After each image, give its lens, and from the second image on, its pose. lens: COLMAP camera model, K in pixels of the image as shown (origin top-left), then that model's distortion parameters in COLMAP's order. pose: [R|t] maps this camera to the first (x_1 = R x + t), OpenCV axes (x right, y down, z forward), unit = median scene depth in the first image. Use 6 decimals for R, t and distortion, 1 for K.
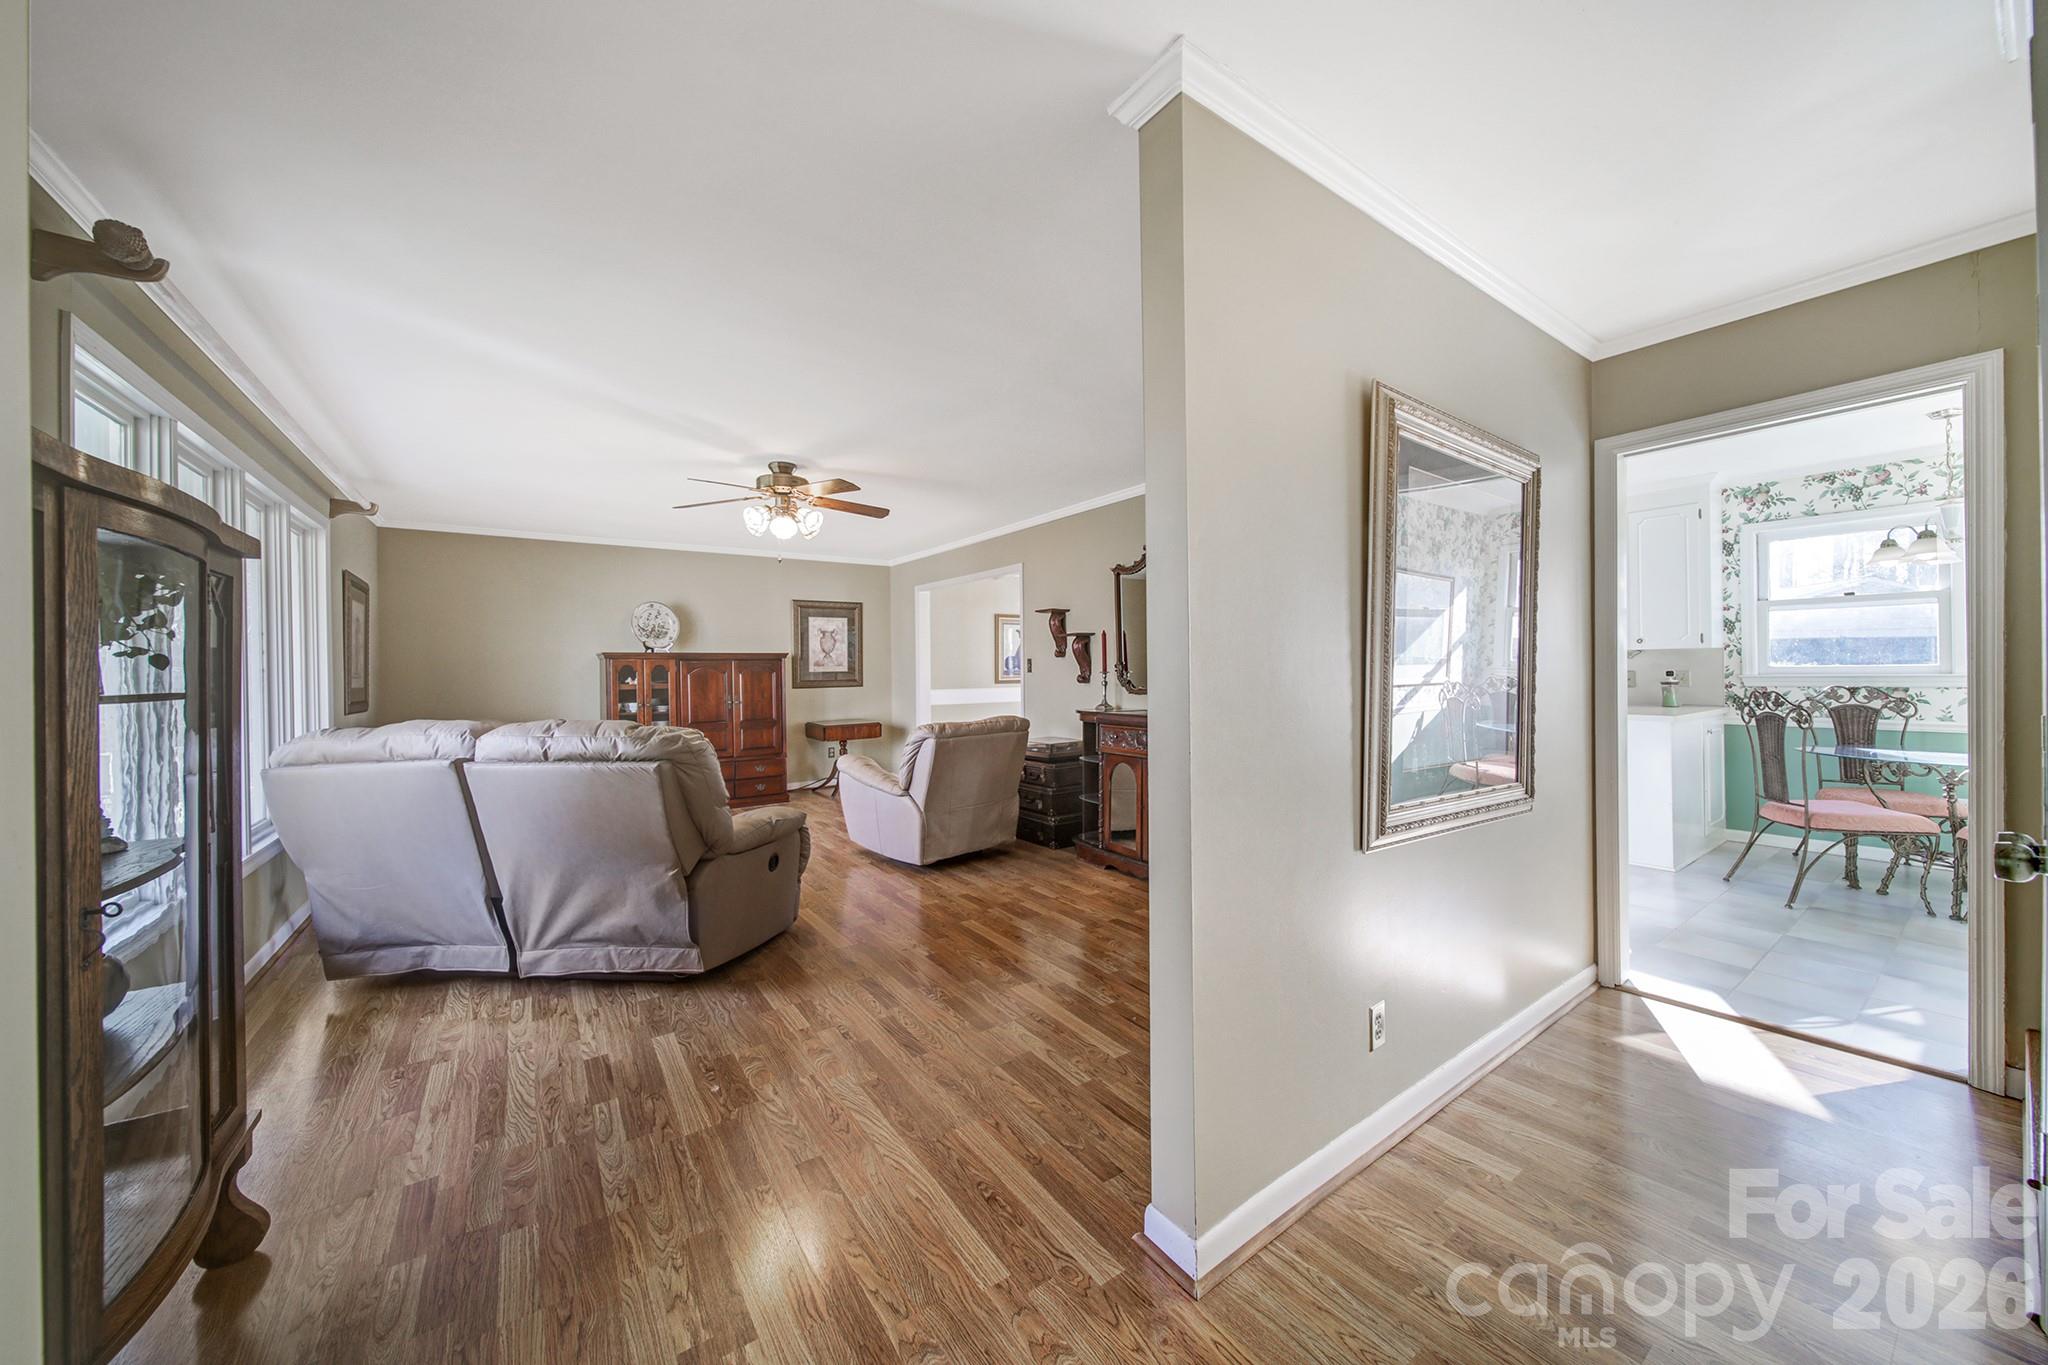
lens RADIAL K [[712.9, 0, 1027.1], [0, 712.9, 672.5], [0, 0, 1]] dist [0.001565, -0.001060]
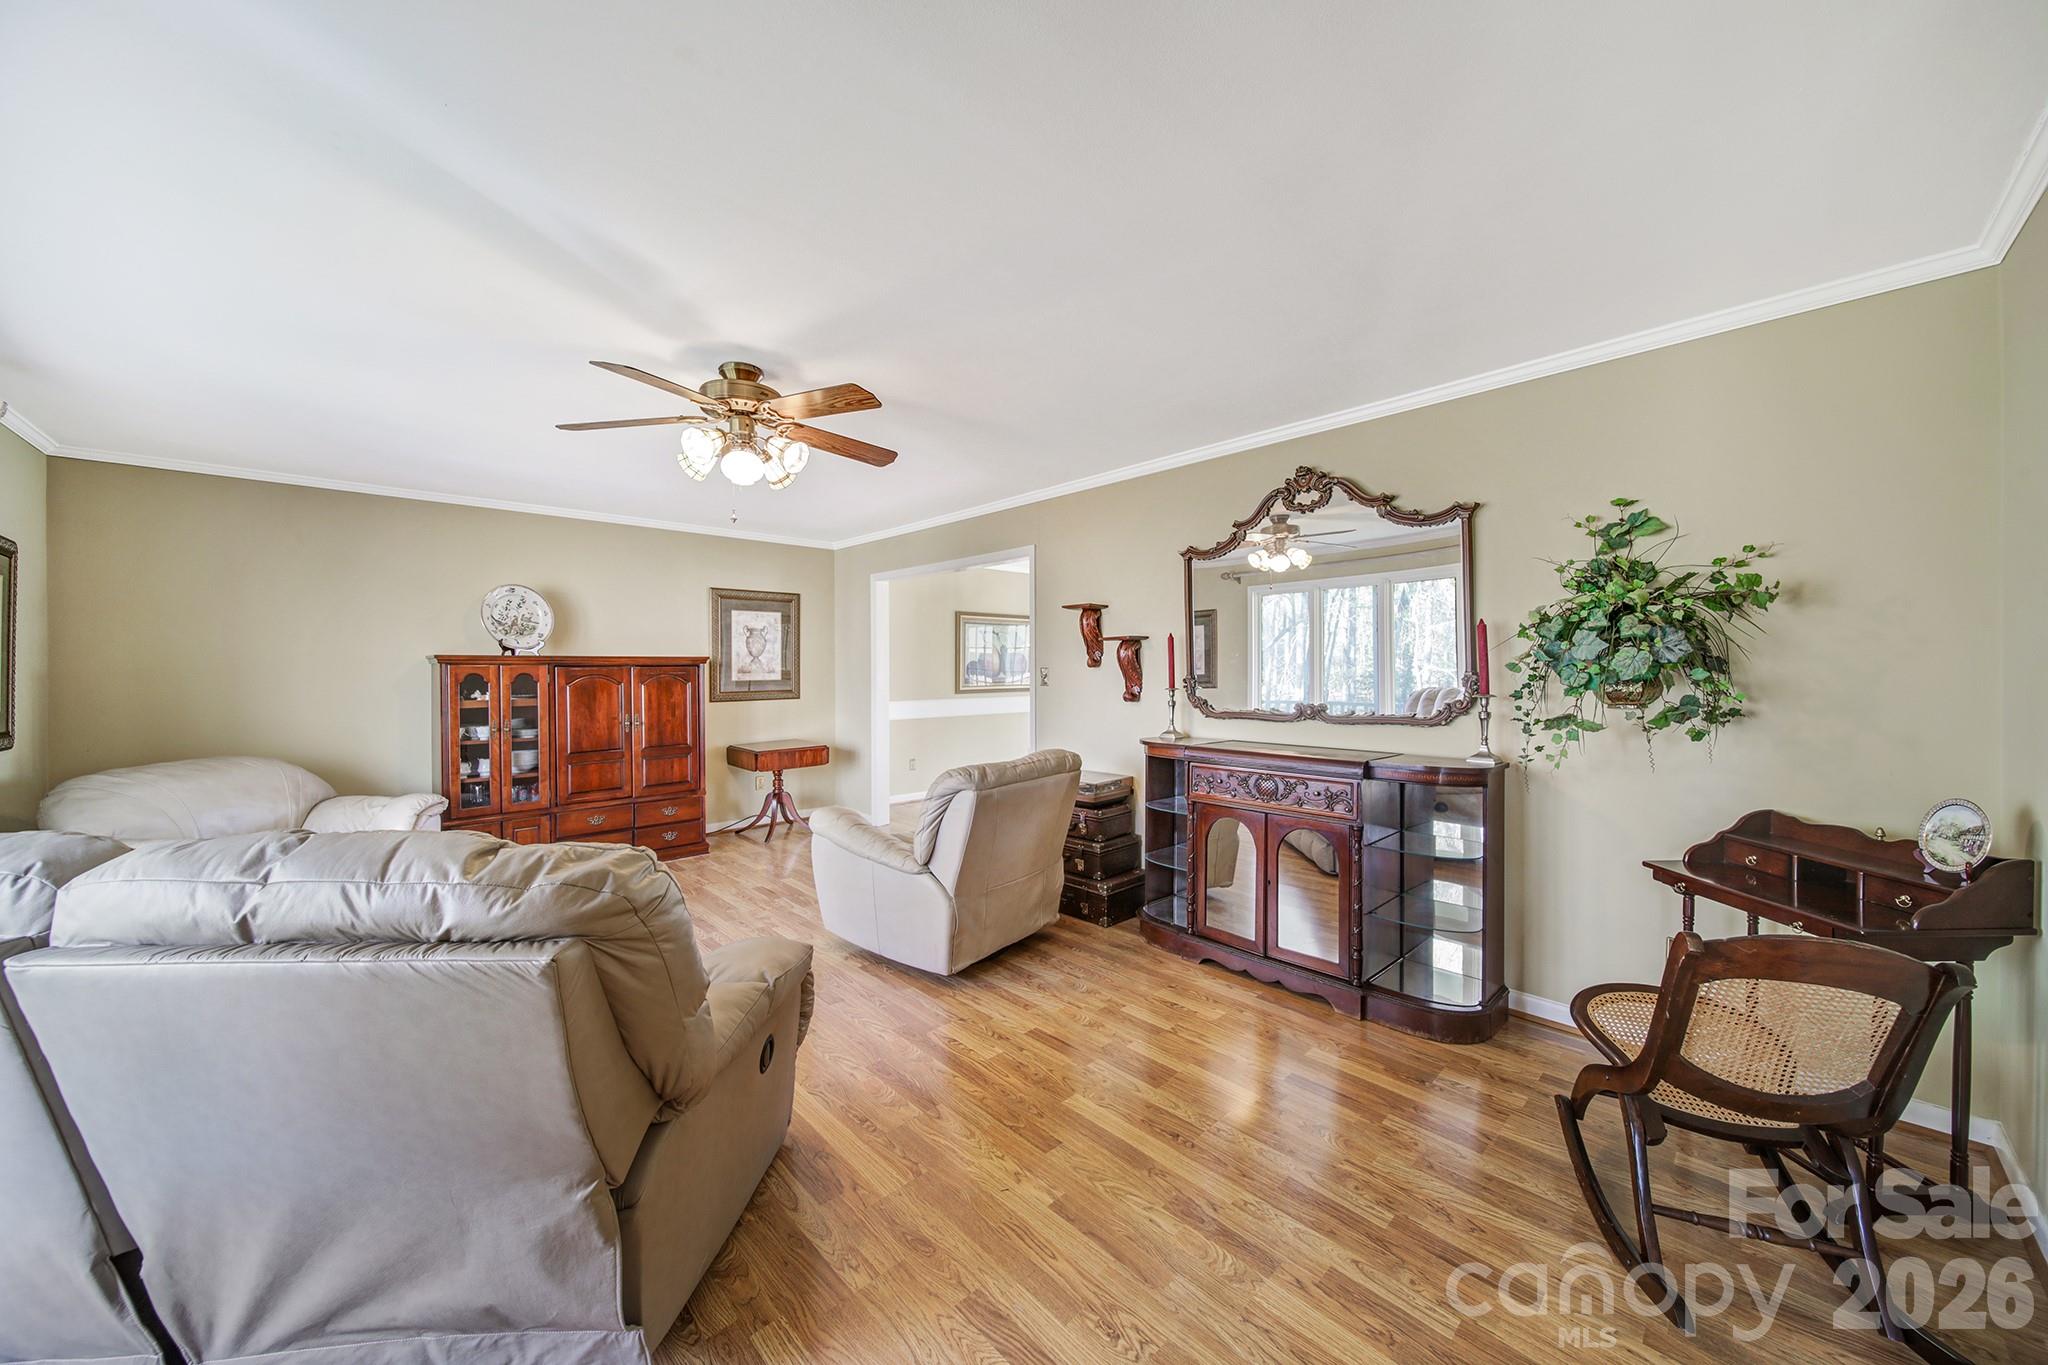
lens RADIAL K [[712.9, 0, 1025.2], [0, 712.9, 675.3], [0, 0, 1]] dist [0.001565, -0.001060]
pose [[0.989494, 0.004569, 0.144502, -0.176615], [-0.005039, 0.999983, 0.002883, -0.018580], [-0.144486, -0.003581, 0.989500, 0.319014]]
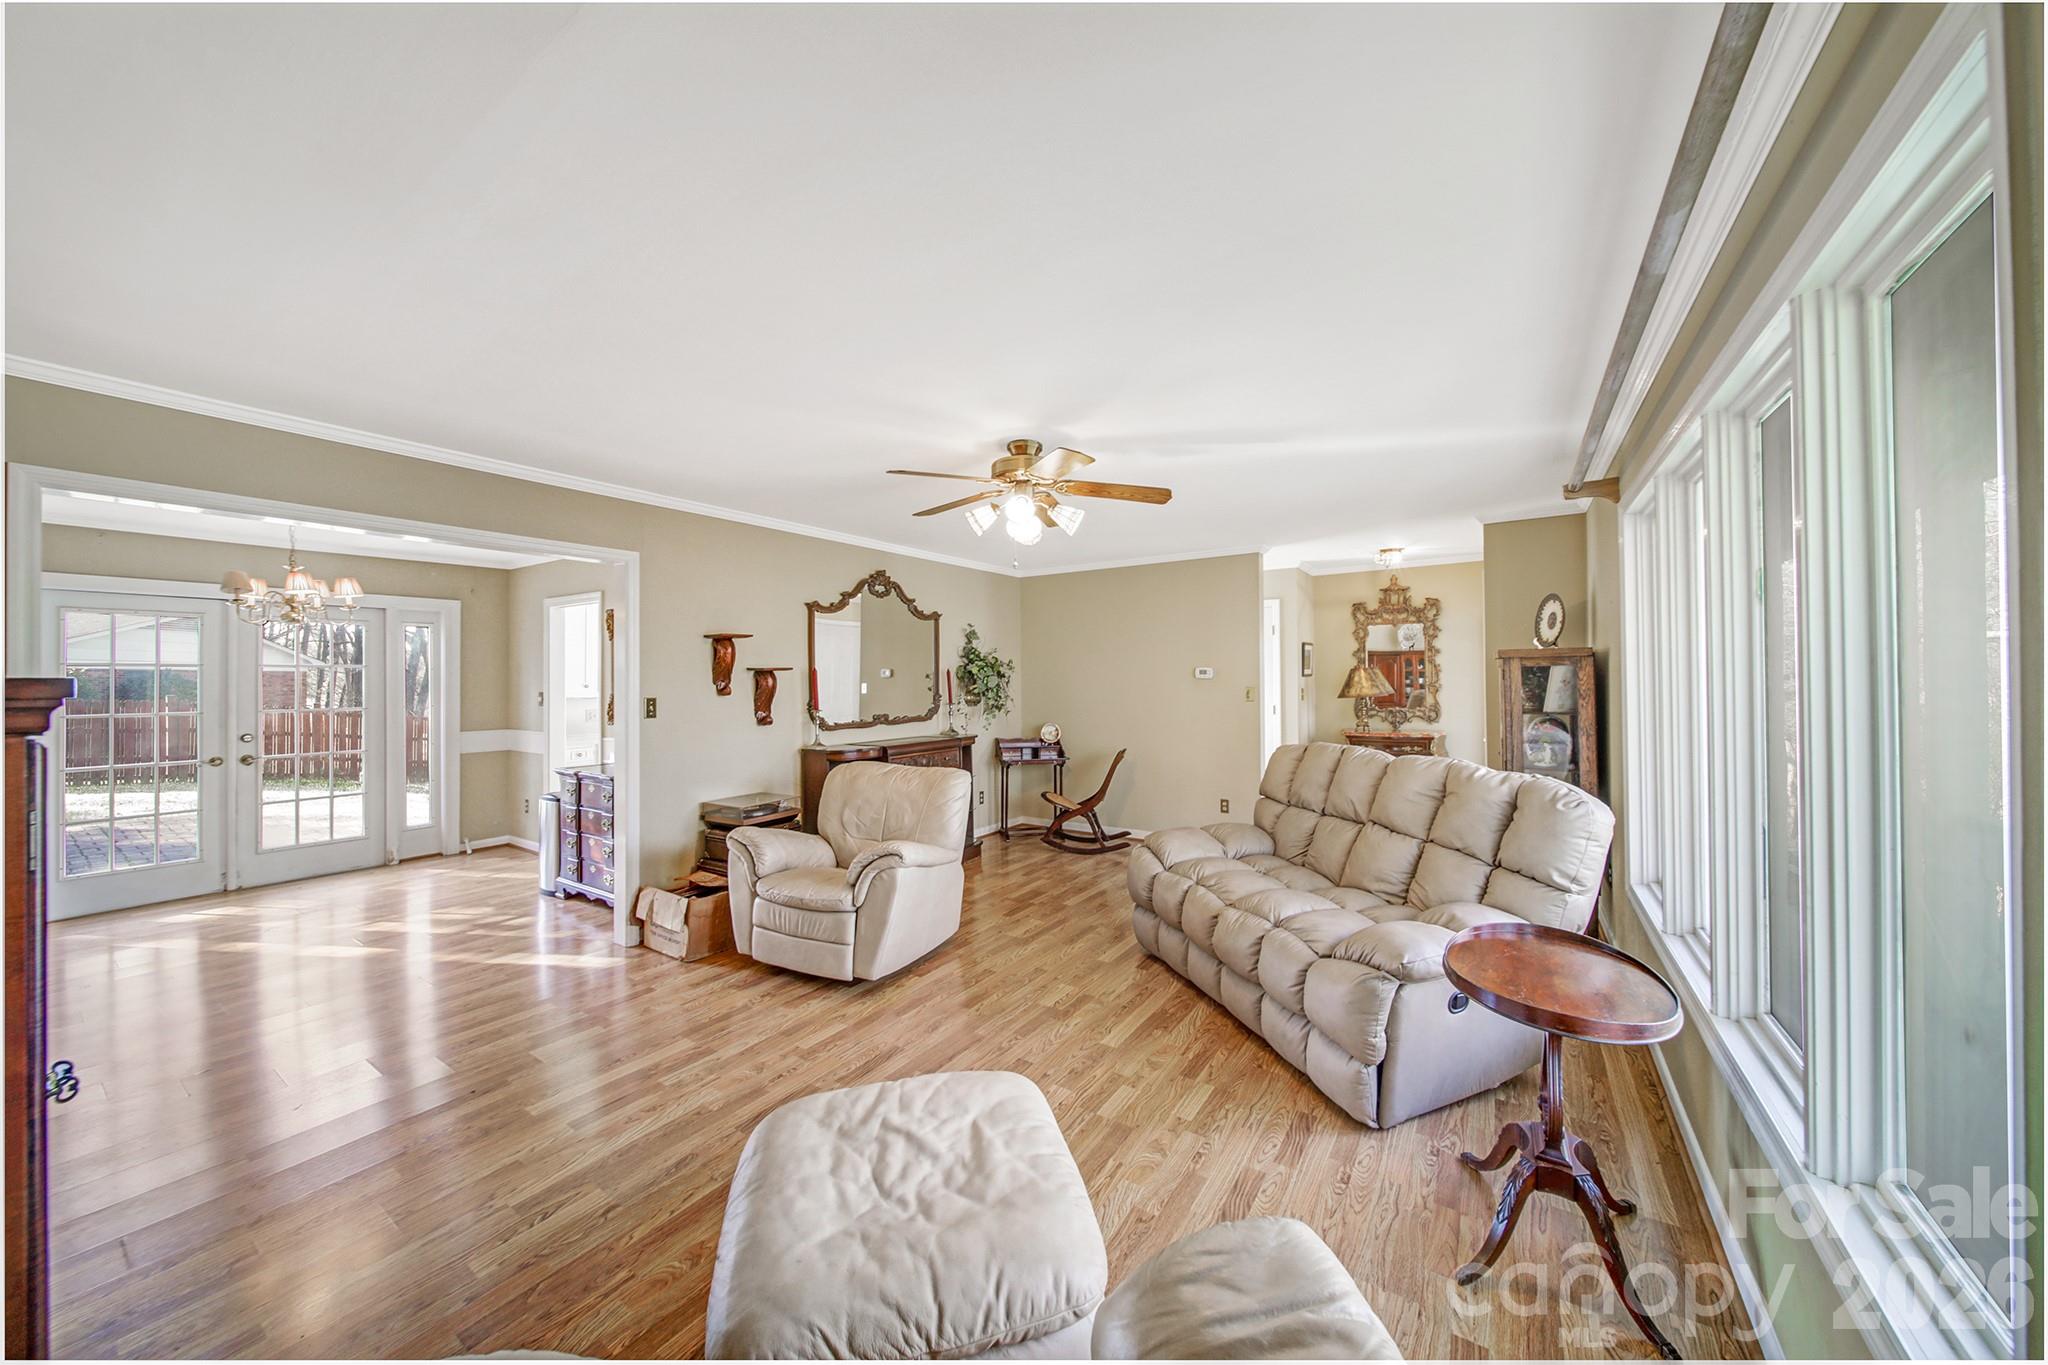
lens RADIAL K [[712.9, 0, 1021.4], [0, 712.9, 675.9], [0, 0, 1]] dist [0.001565, -0.001060]
pose [[-0.349882, 0.010584, 0.936734, -1.025267], [0.010959, 0.999914, -0.007204, -0.043599], [-0.936730, 0.007745, -0.349968, 1.238327]]
